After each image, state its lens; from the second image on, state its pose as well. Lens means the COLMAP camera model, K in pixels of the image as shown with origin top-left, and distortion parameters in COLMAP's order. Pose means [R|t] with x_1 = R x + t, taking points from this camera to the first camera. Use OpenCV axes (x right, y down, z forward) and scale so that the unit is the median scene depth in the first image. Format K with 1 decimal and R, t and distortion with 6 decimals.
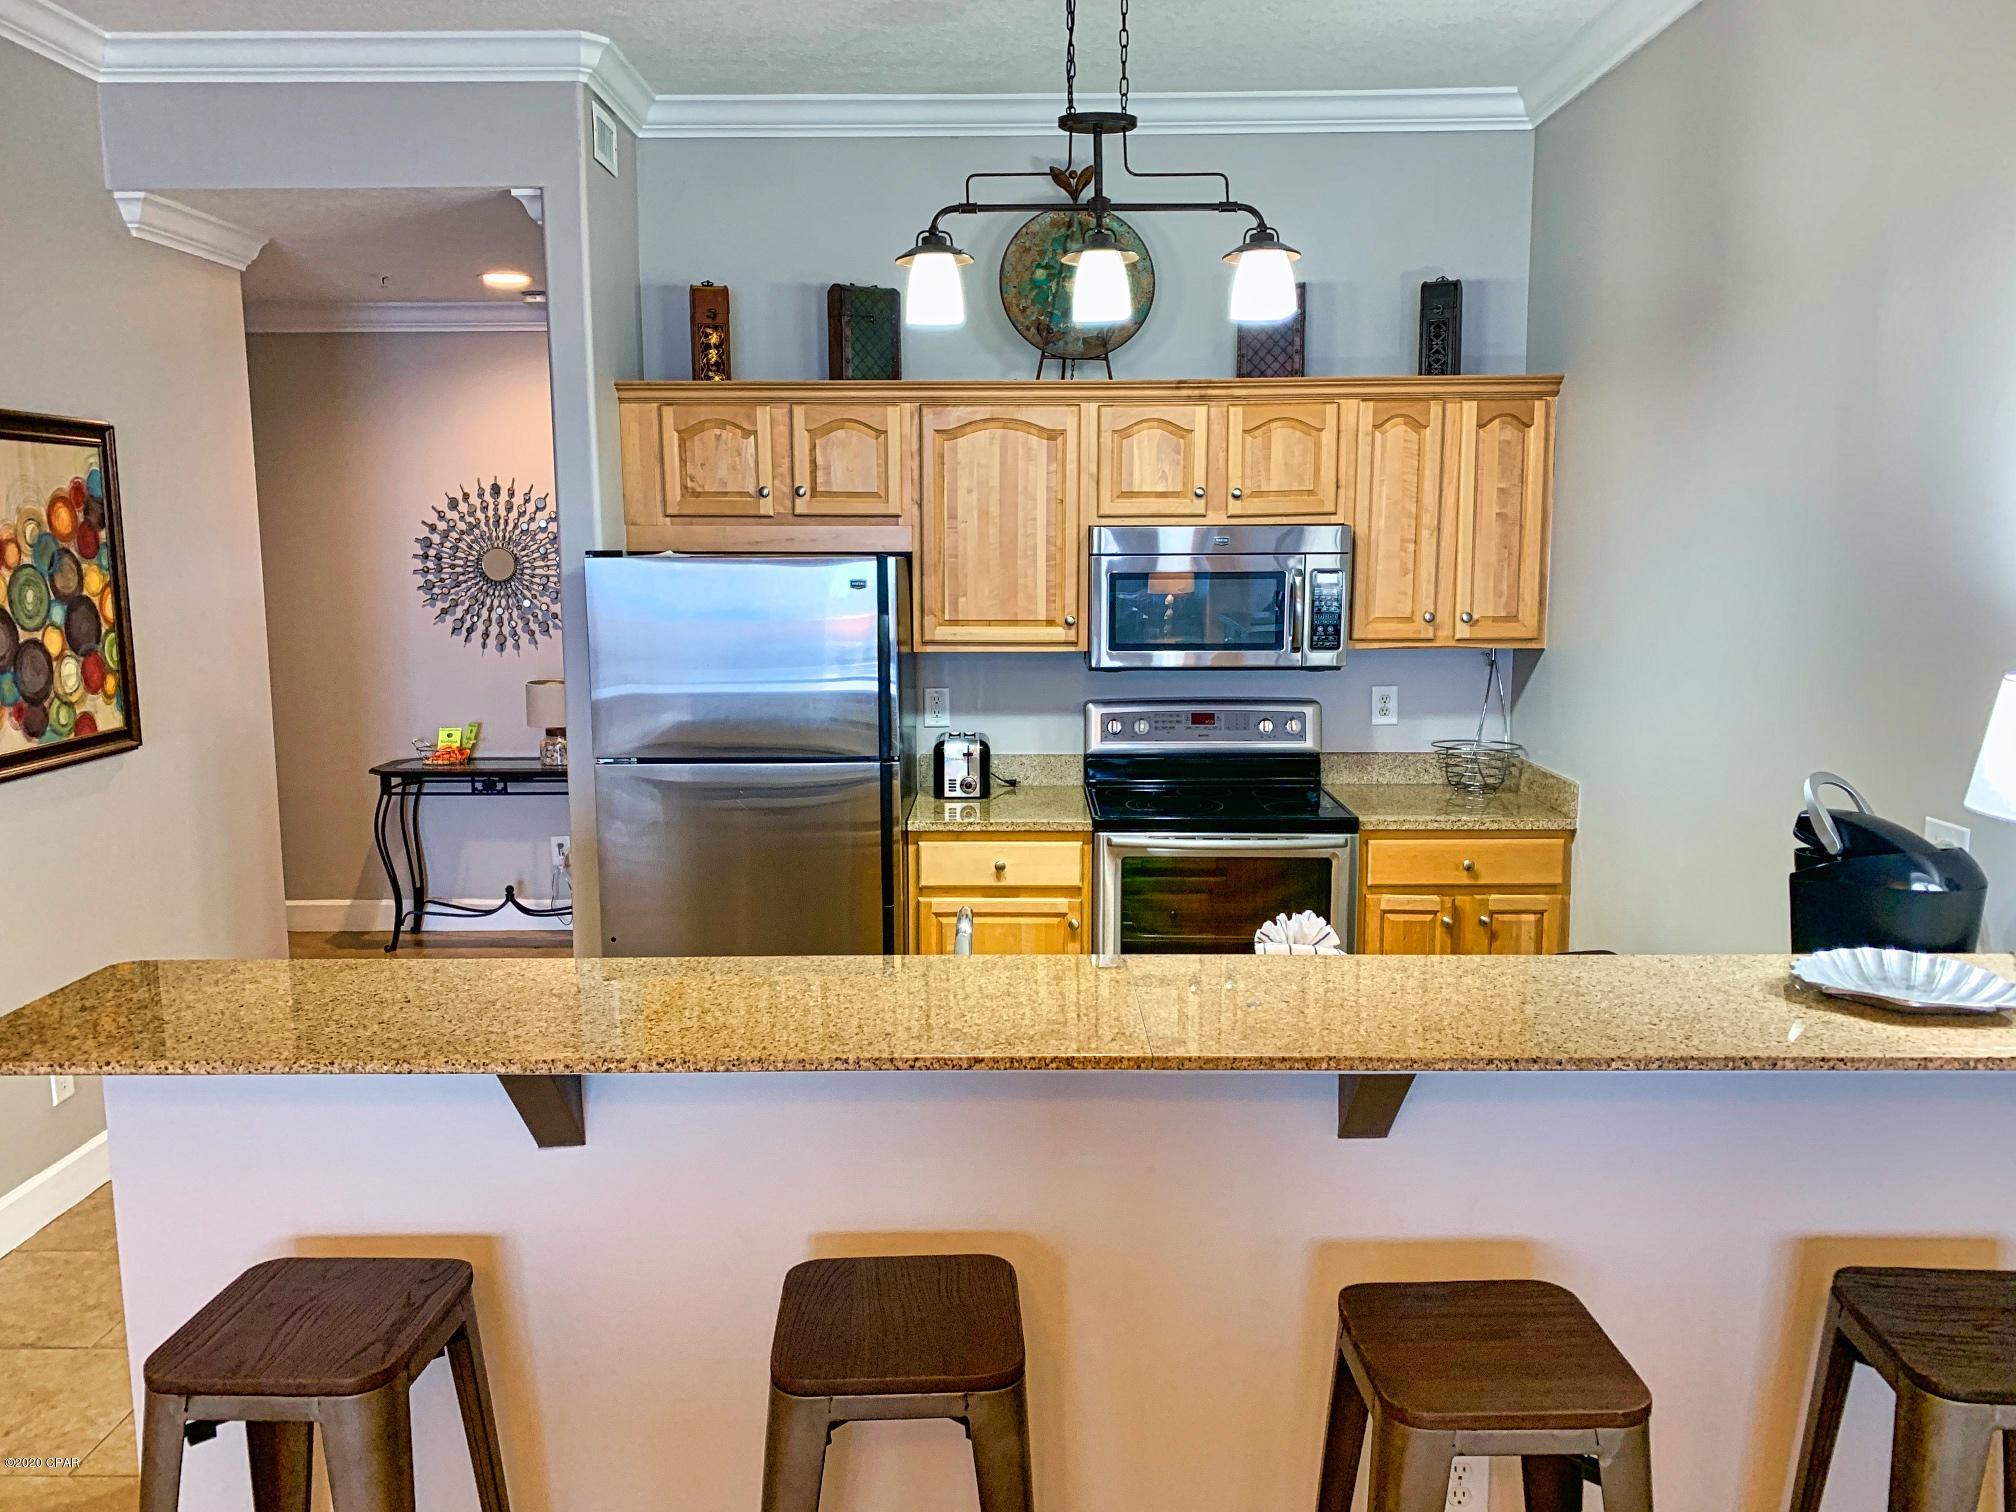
lens RADIAL K [[1563.8, 0, 1004.4], [0, 1563.8, 734.0], [0, 0, 1]] dist [0.077252, -0.092074]
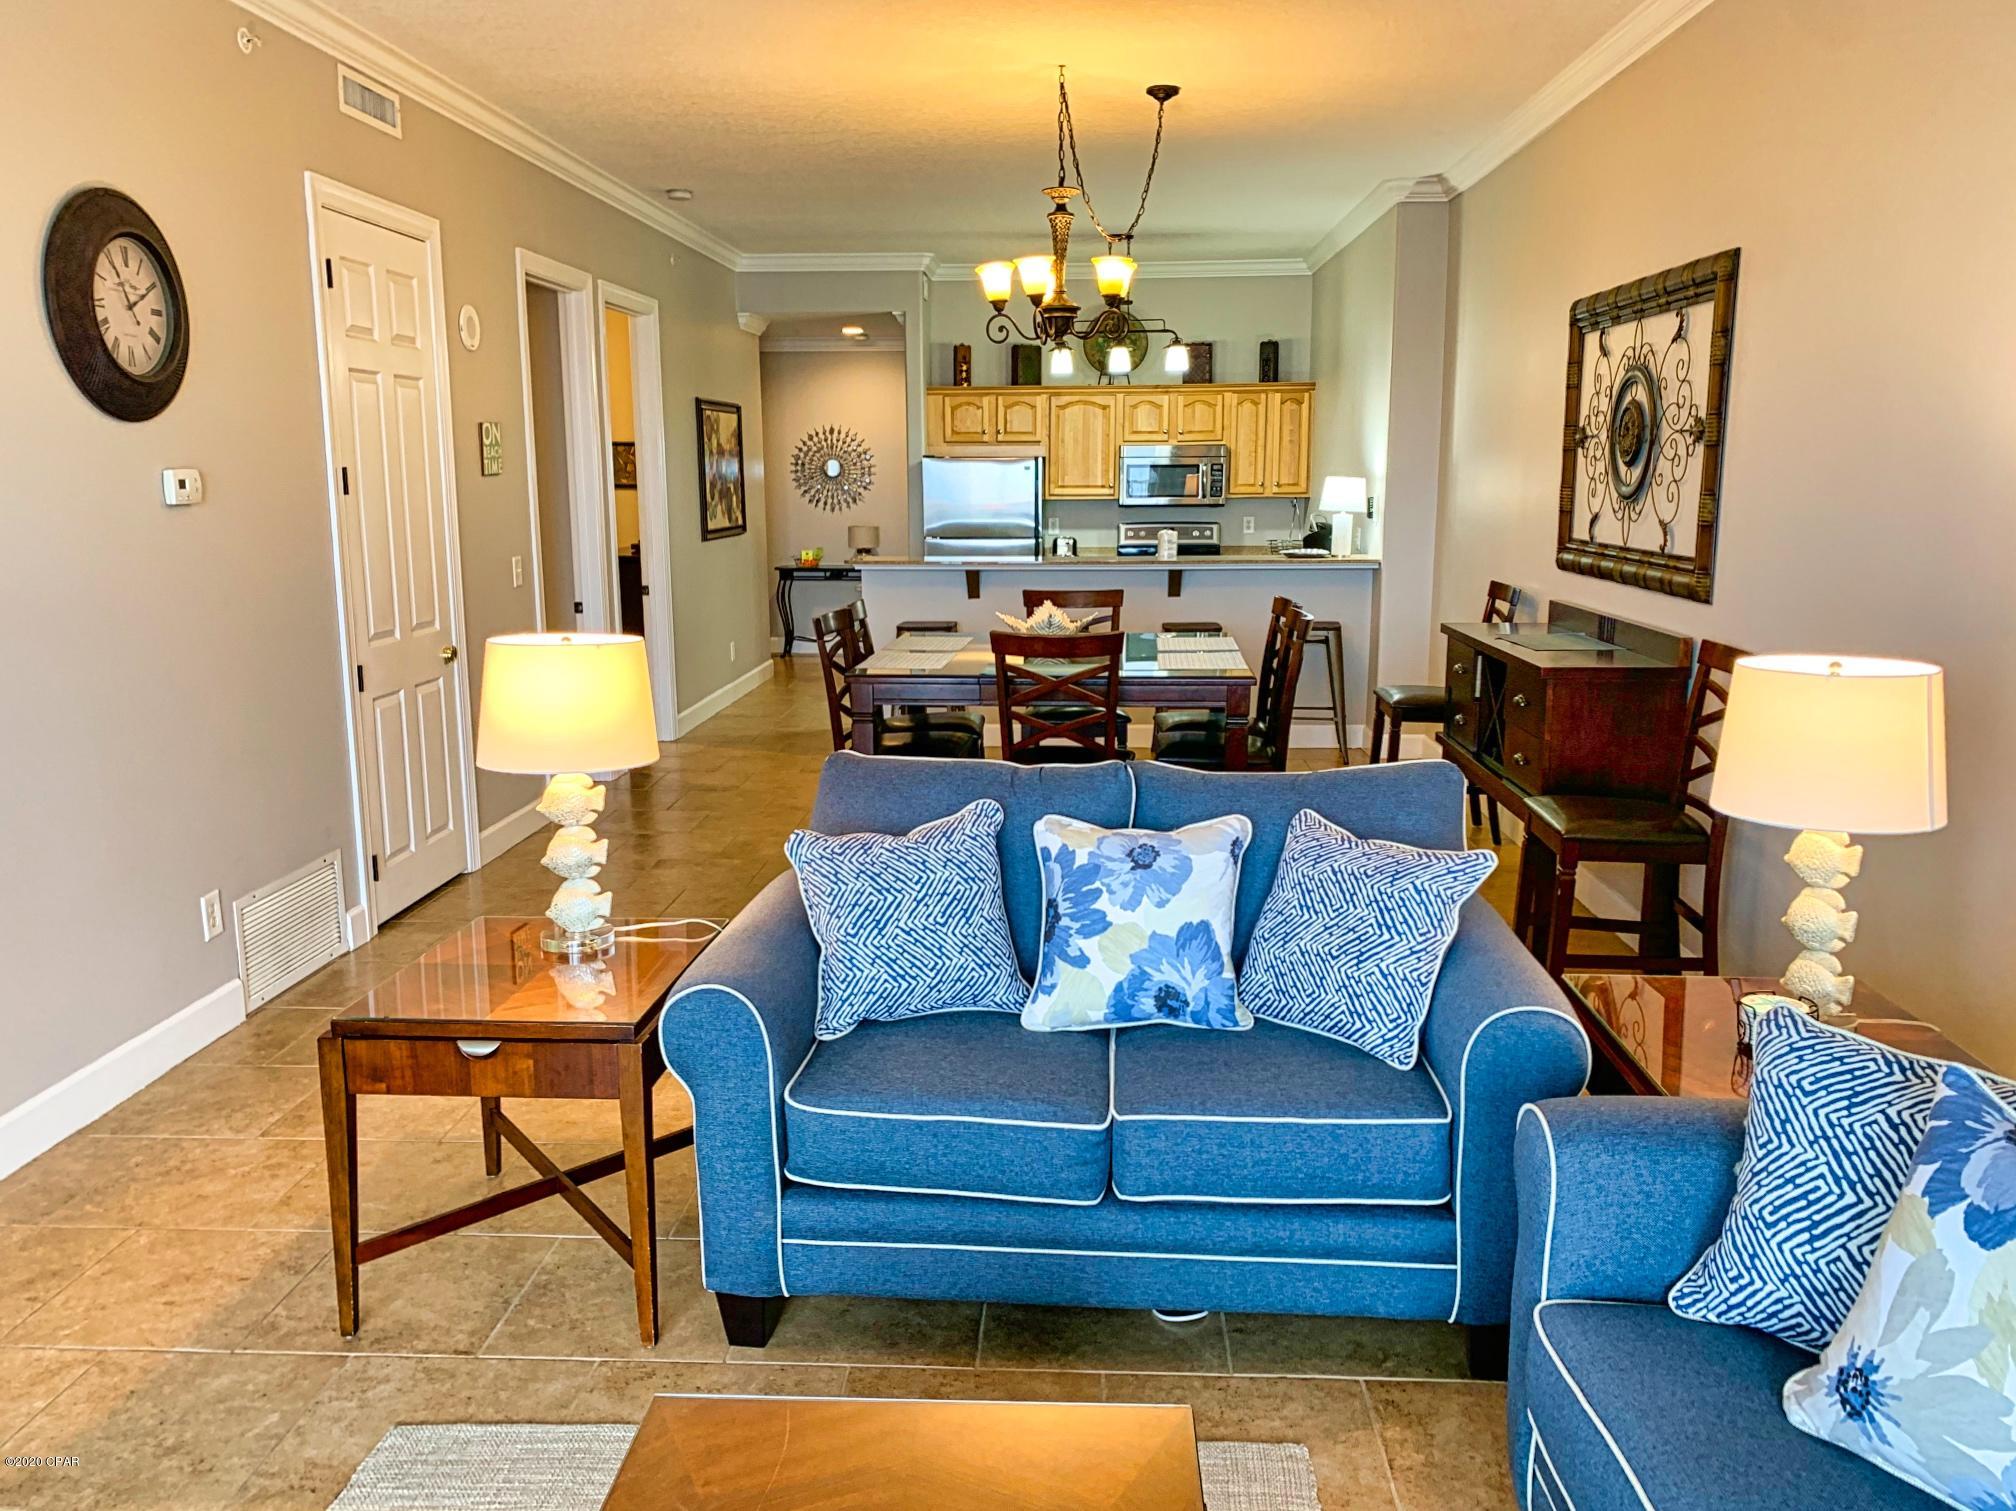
lens RADIAL K [[1550.8, 0, 997.6], [0, 1550.8, 744.0], [0, 0, 1]] dist [0.036510, -0.043083]
pose [[0.998688, 0.007741, -0.050616, -0.008389], [-0.005234, 0.998761, 0.049483, 0.208014], [0.050936, -0.049153, 0.997492, -1.410600]]
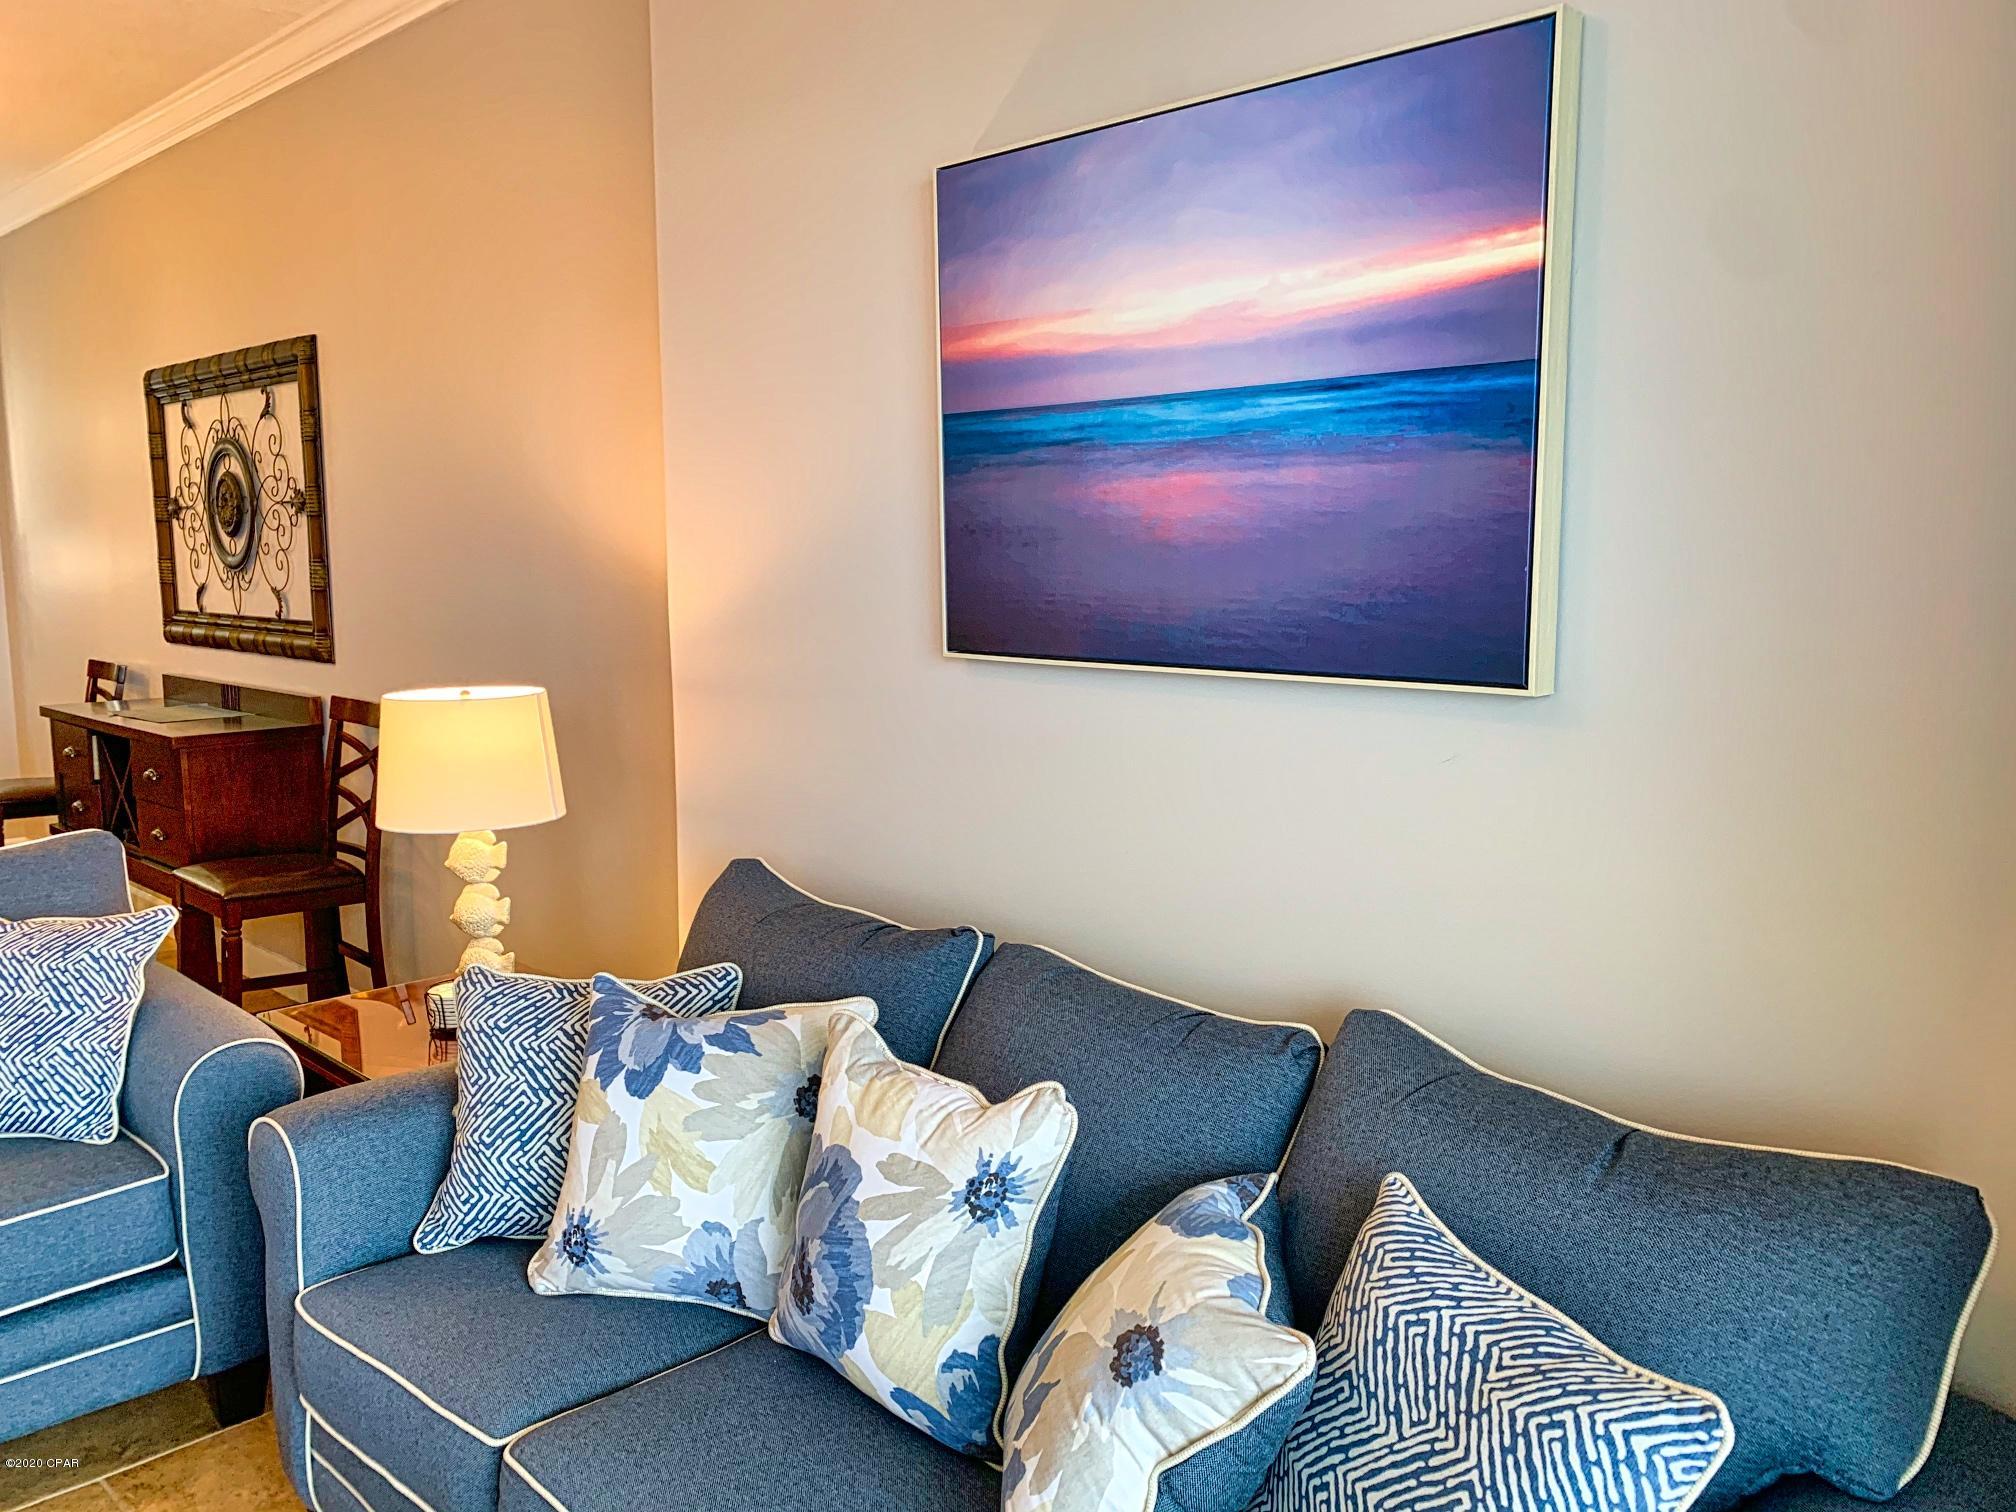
lens RADIAL K [[1537.6, 0, 1014.6], [0, 1537.6, 744.3], [0, 0, 1]] dist [0.068950, -0.082792]
pose [[0.691251, -0.089478, 0.717053, -0.049349], [0.091019, 0.995182, 0.036440, 0.224165], [-0.716859, 0.040077, 0.696065, -1.459935]]
